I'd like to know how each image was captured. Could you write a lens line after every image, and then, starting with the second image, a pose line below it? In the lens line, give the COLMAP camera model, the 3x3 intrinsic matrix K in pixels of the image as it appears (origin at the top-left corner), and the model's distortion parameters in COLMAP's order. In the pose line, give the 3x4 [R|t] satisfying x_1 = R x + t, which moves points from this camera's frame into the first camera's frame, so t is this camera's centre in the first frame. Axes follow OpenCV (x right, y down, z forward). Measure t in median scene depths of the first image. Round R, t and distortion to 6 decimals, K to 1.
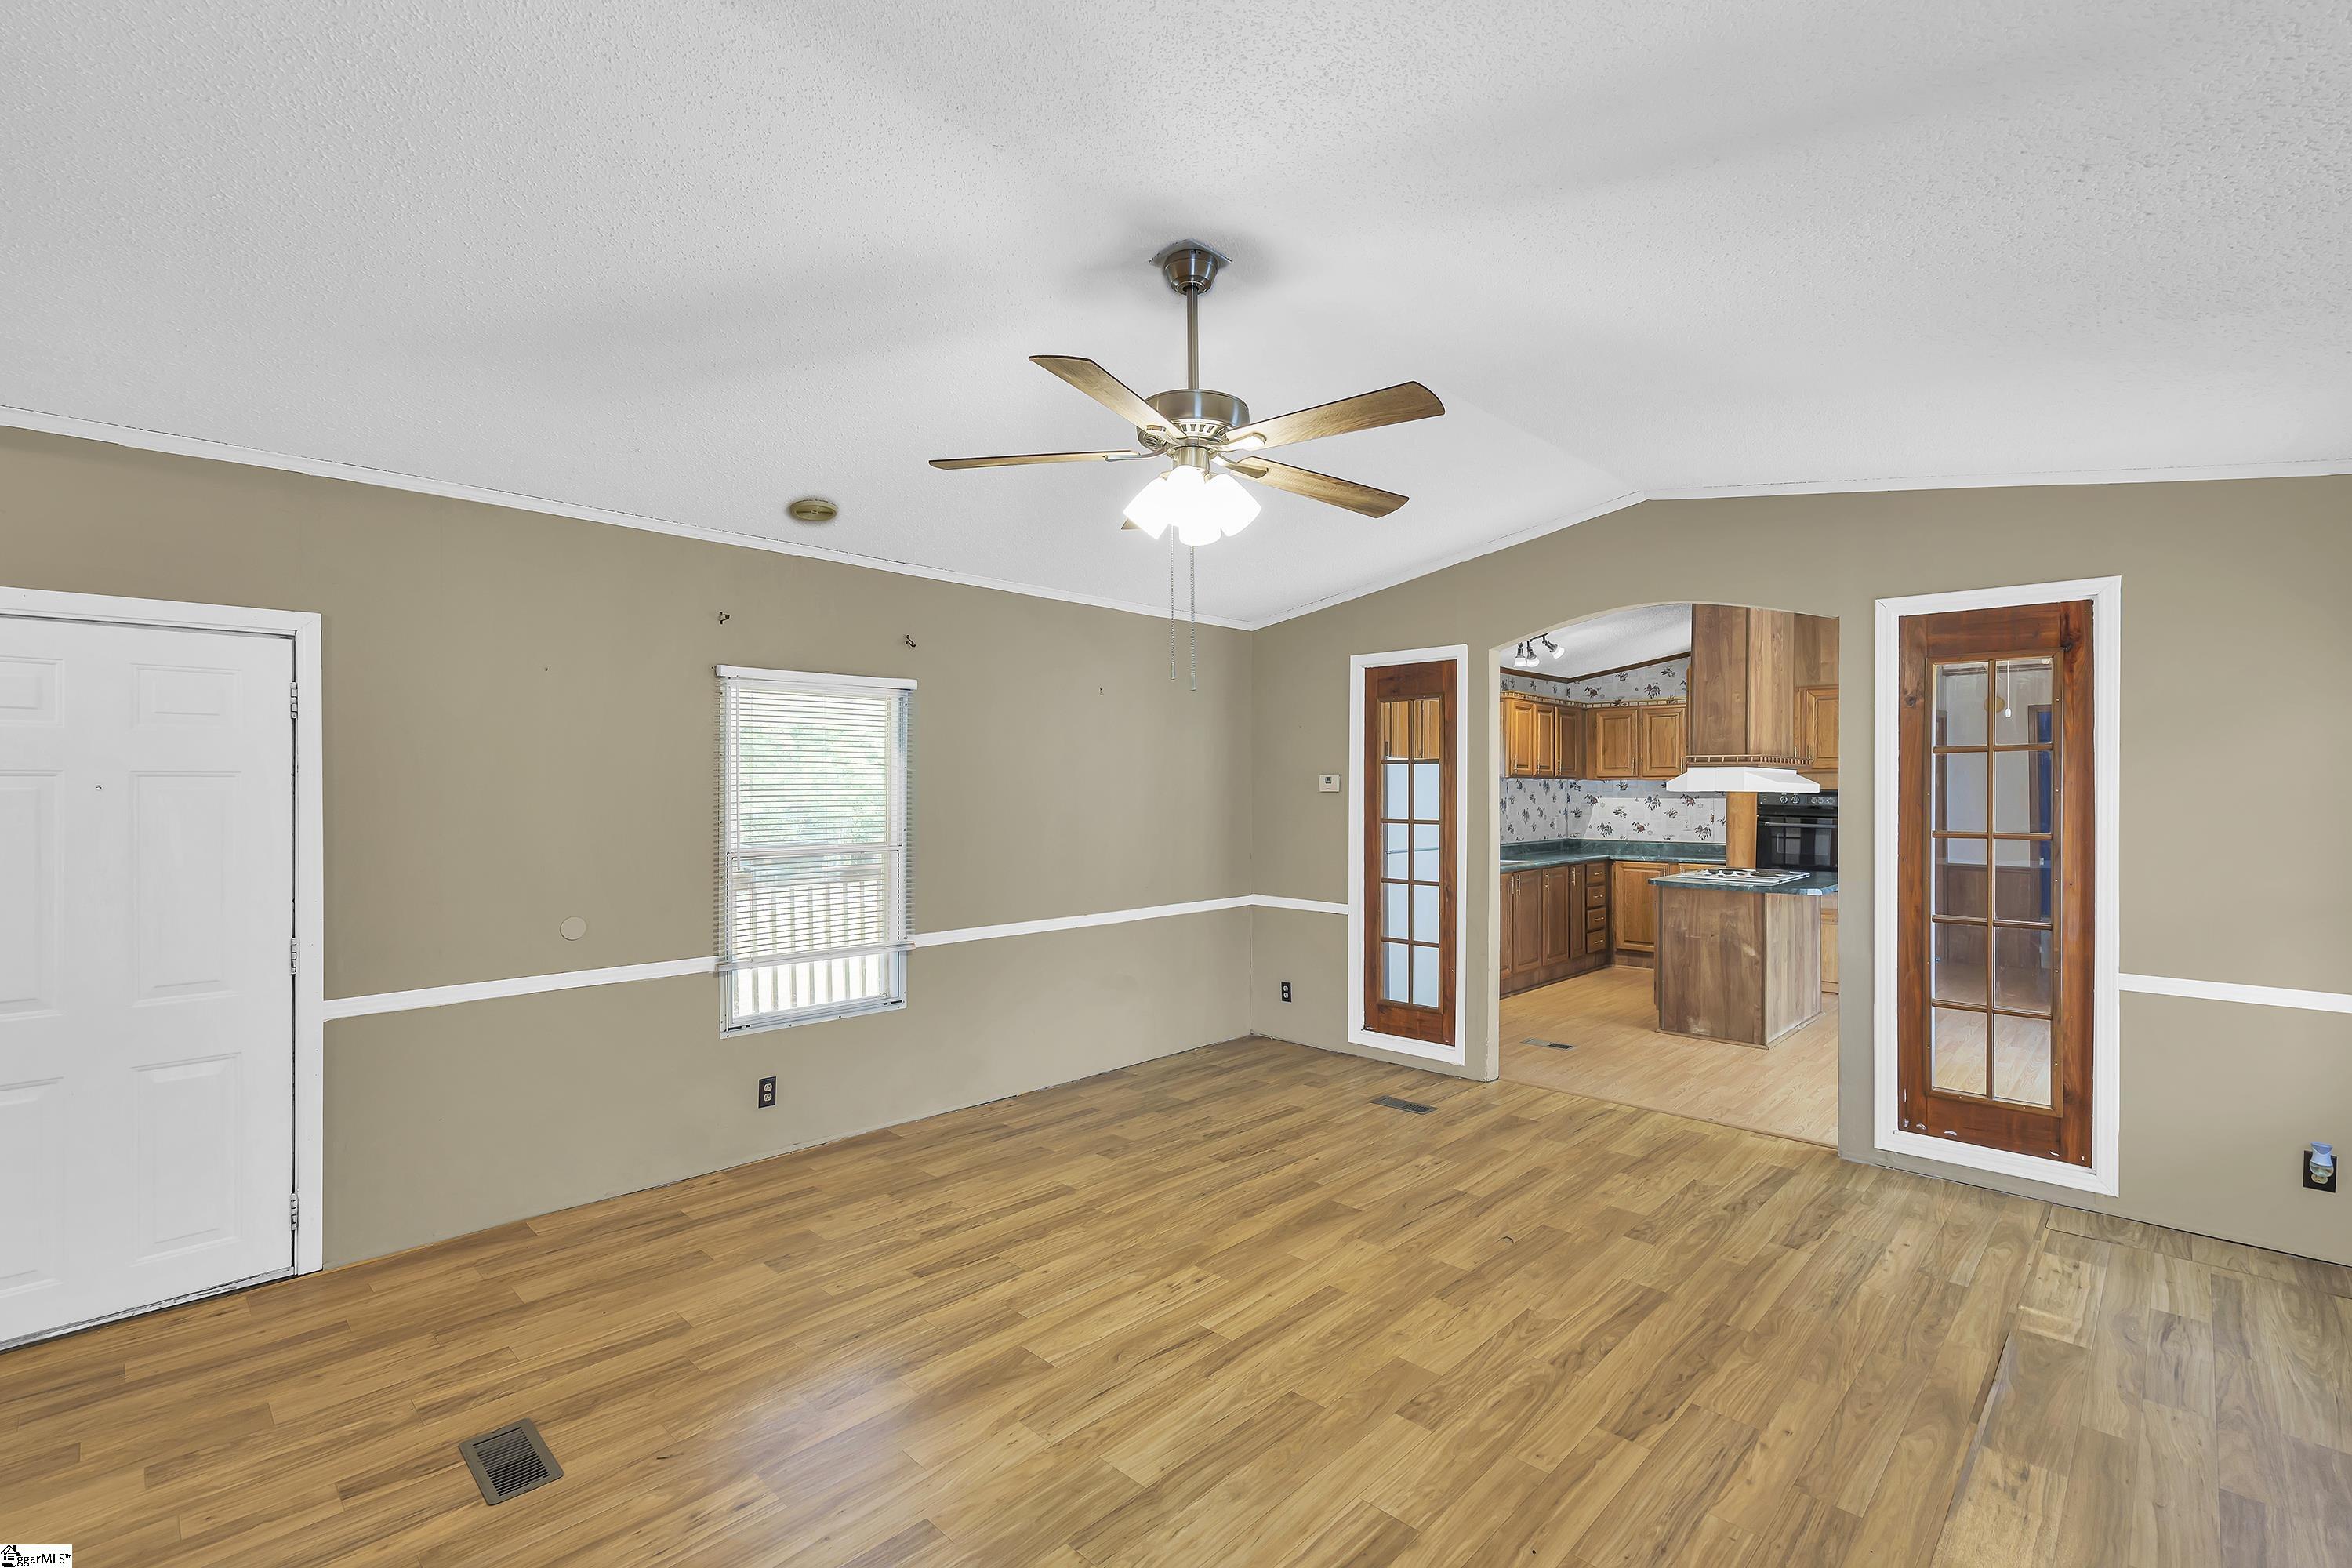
lens RADIAL K [[1060.9, 0, 1164.6], [0, 1060.9, 783.8], [0, 0, 1]] dist [0.000285, 0.002095]
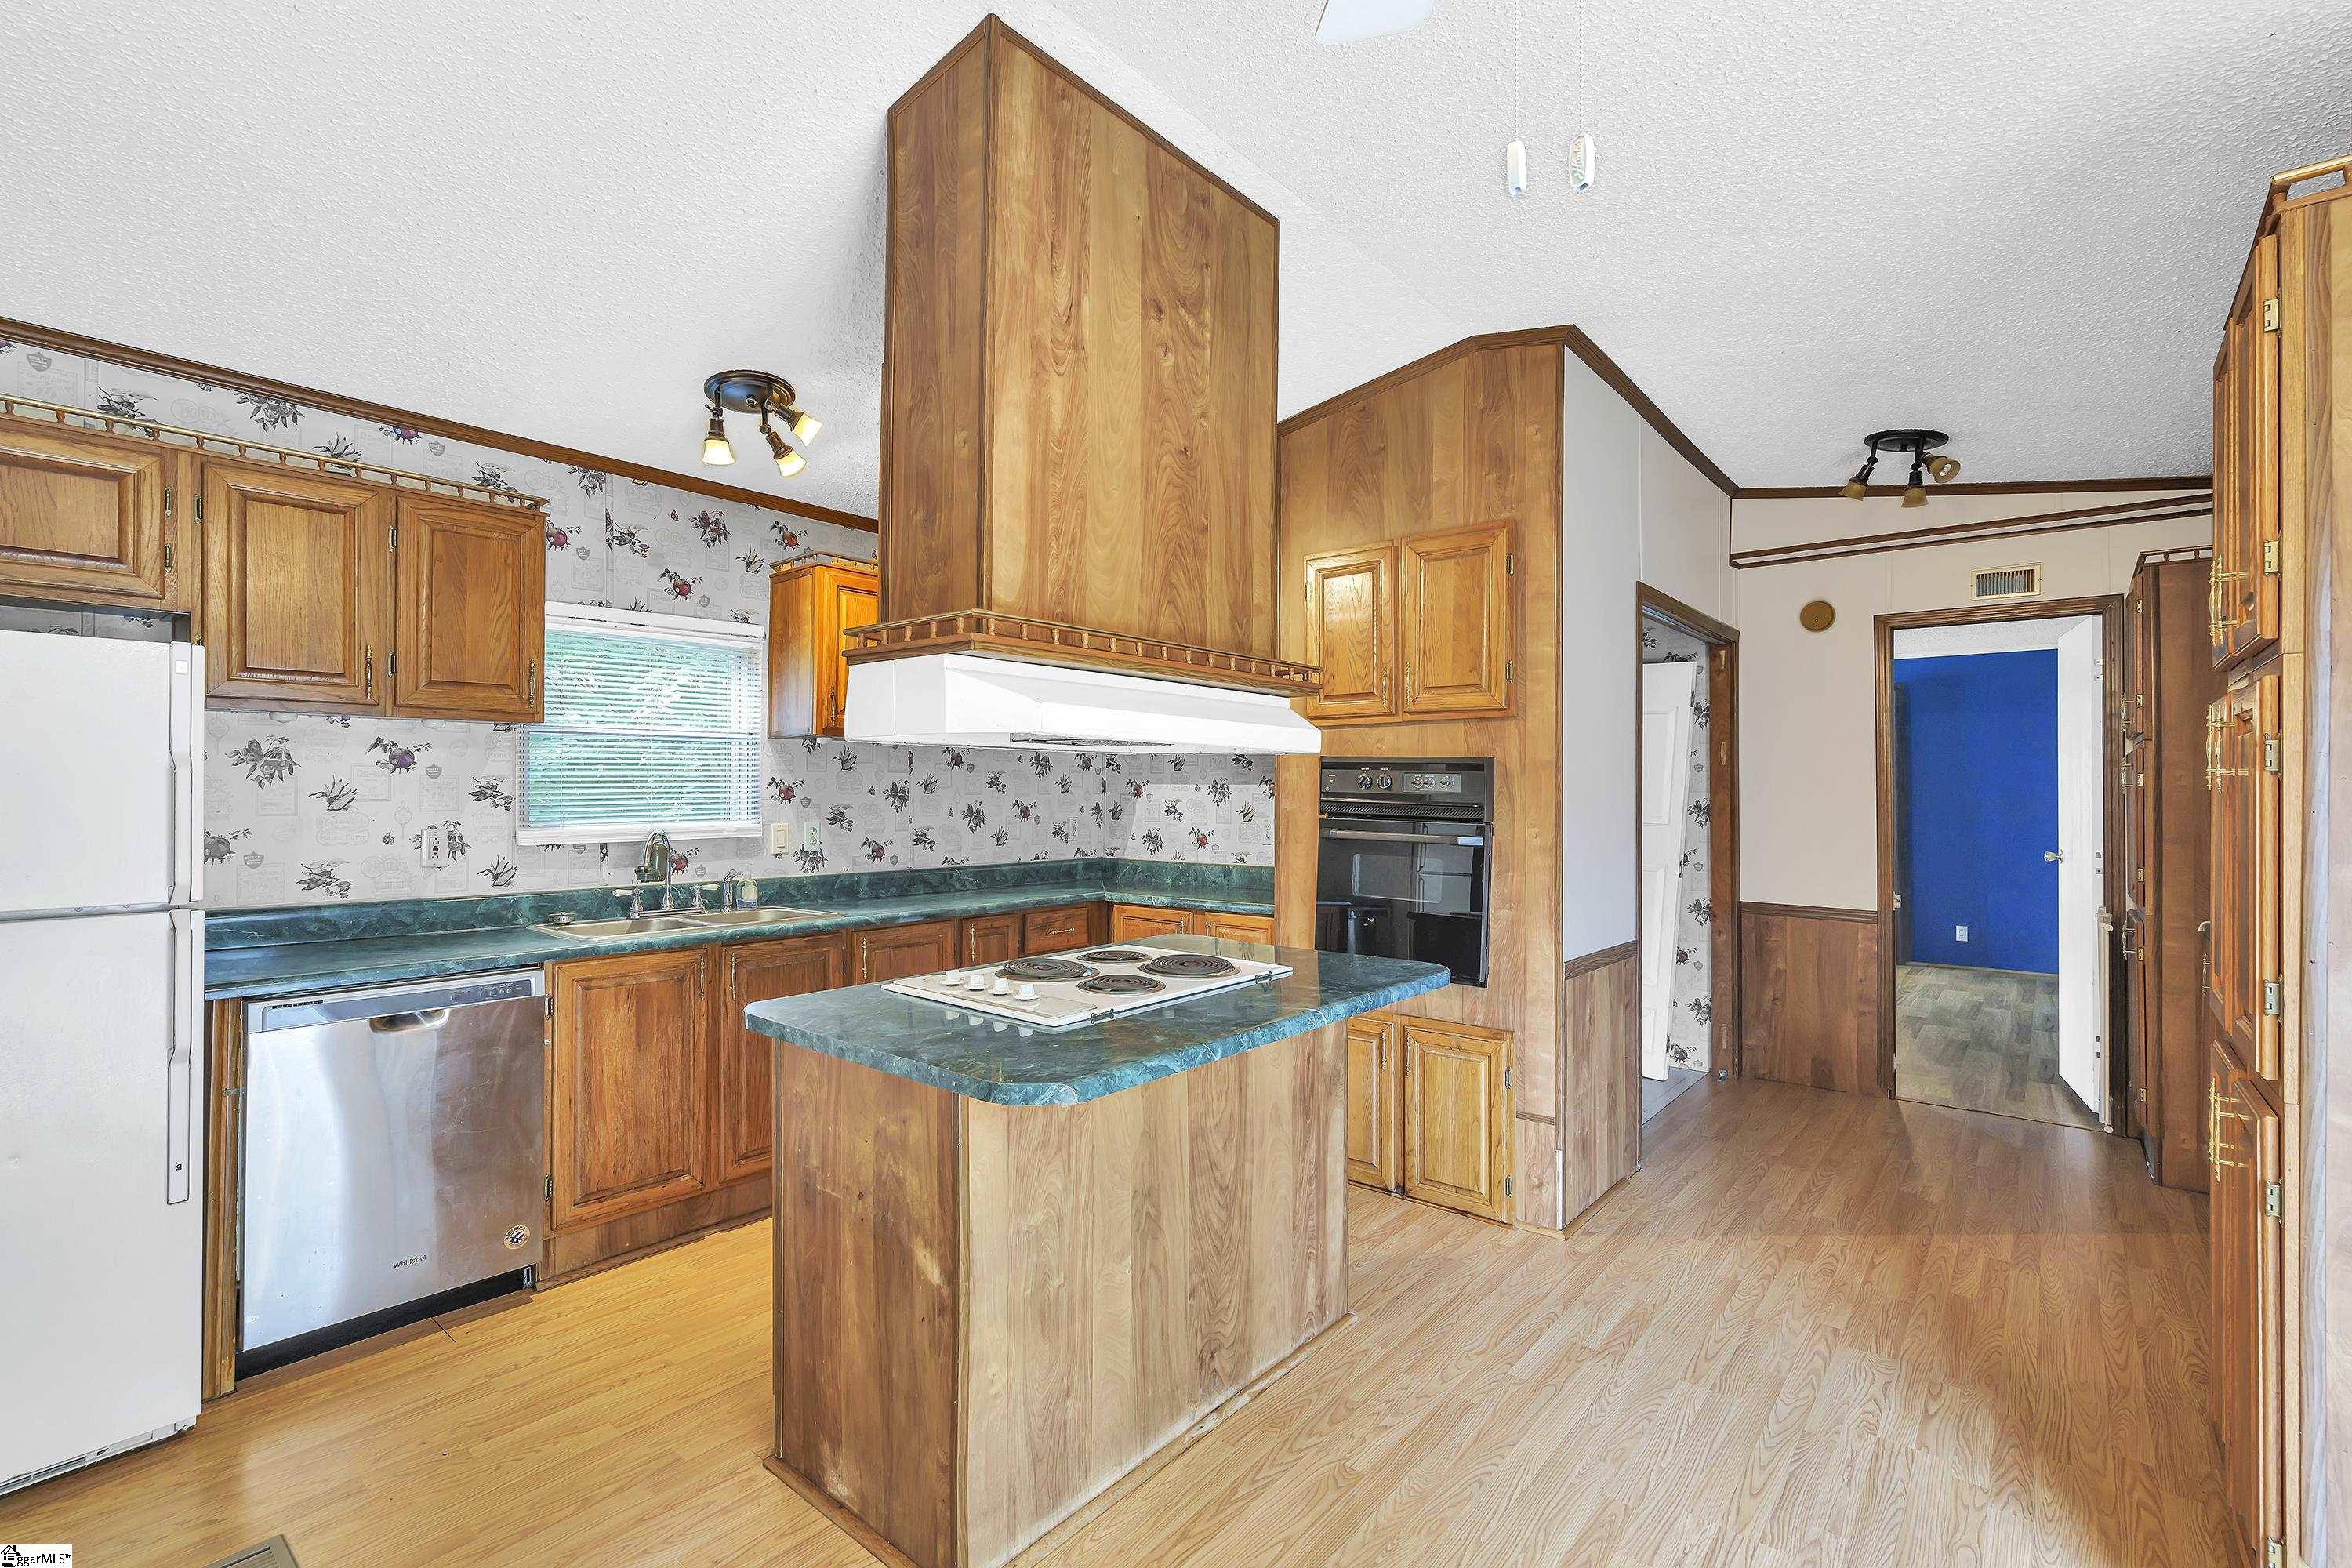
lens RADIAL K [[1060.9, 0, 1181.9], [0, 1060.9, 787.1], [0, 0, 1]] dist [0.000285, 0.002095]
pose [[0.996417, 0.004317, 0.084465, 0.715040], [-0.004268, 0.999991, -0.000760, 0.027871], [-0.084467, 0.000397, 0.996426, 0.835064]]
